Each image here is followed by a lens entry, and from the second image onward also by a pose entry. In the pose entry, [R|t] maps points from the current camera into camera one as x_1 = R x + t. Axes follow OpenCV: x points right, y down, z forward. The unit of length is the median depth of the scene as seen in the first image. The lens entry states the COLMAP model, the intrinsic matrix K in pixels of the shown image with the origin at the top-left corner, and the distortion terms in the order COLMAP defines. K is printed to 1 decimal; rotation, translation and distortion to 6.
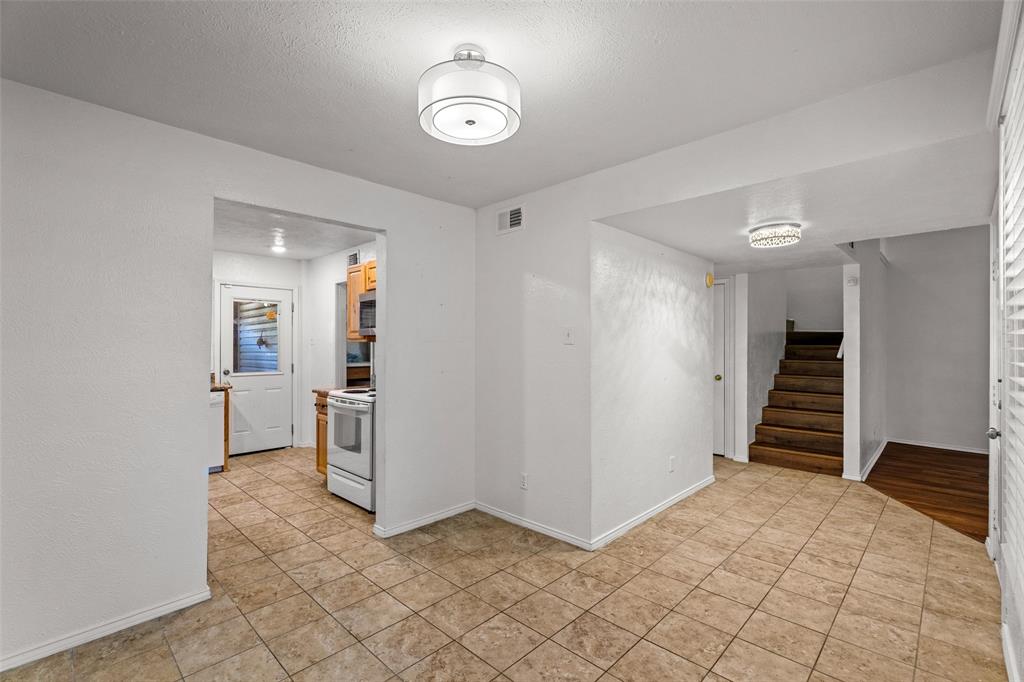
lens RADIAL K [[458.9, 0, 510.5], [0, 458.9, 342.3], [0, 0, 1]] dist [-0.000765, 0.001174]
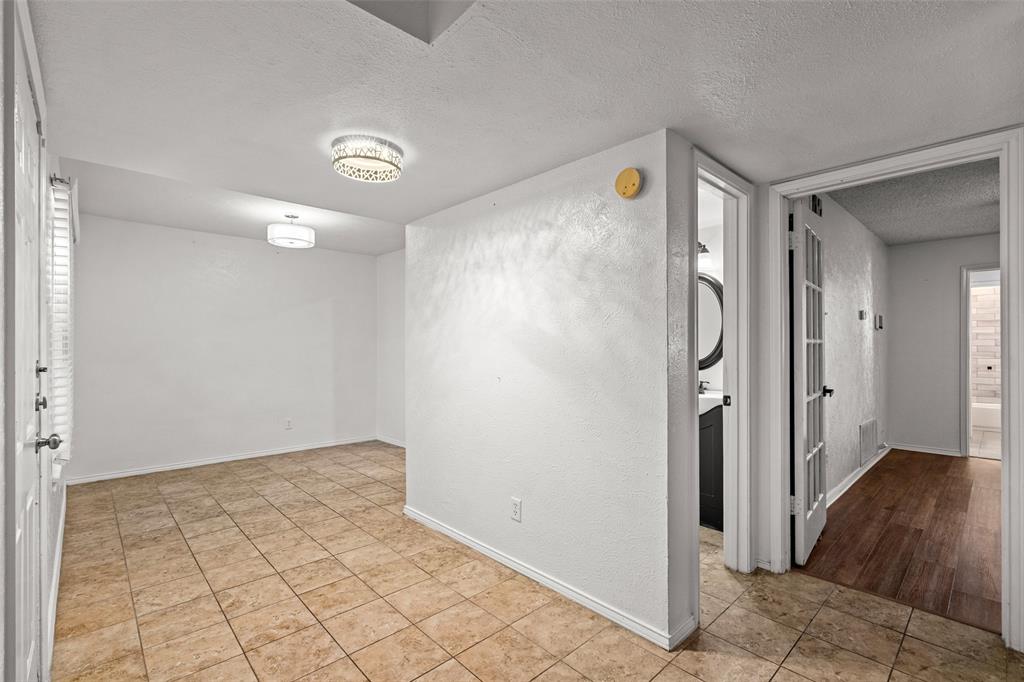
lens RADIAL K [[458.9, 0, 511.4], [0, 458.9, 347.0], [0, 0, 1]] dist [-0.000765, 0.001174]
pose [[-0.050679, 0.003042, -0.998710, 1.160290], [0.005862, 0.999979, 0.002748, 0.032874], [0.998698, -0.005715, -0.050695, 1.176532]]
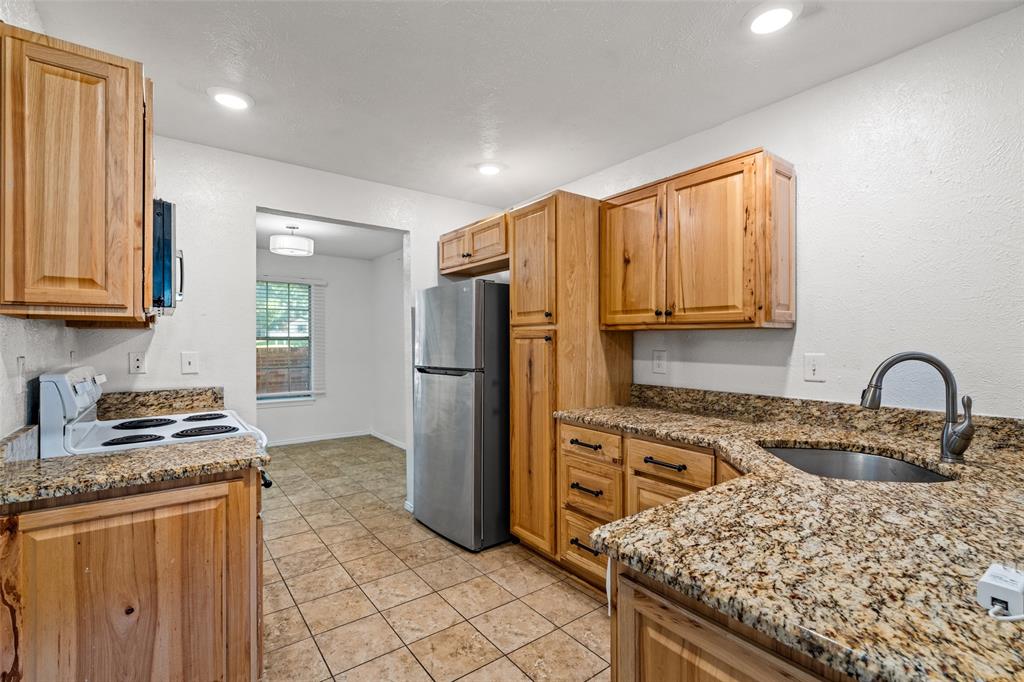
lens RADIAL K [[458.9, 0, 513.7], [0, 458.9, 341.2], [0, 0, 1]] dist [-0.000765, 0.001174]
pose [[-0.988982, 0.003741, 0.147991, -0.885831], [0.002181, 0.999940, -0.010701, 0.026529], [-0.148023, -0.010261, -0.988931, 1.752262]]
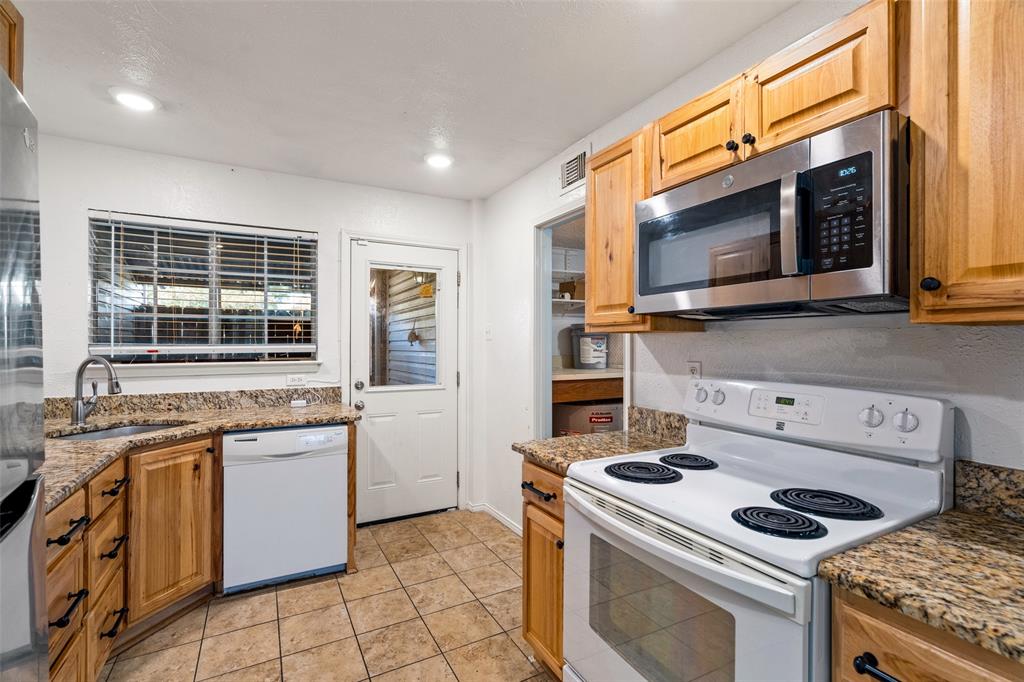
lens RADIAL K [[458.9, 0, 514.4], [0, 458.9, 343.0], [0, 0, 1]] dist [-0.000765, 0.001174]
pose [[0.957527, 0.003887, -0.288317, -0.419383], [-0.002246, 0.999979, 0.006021, 0.008949], [0.288334, -0.005118, 0.957516, 0.806299]]
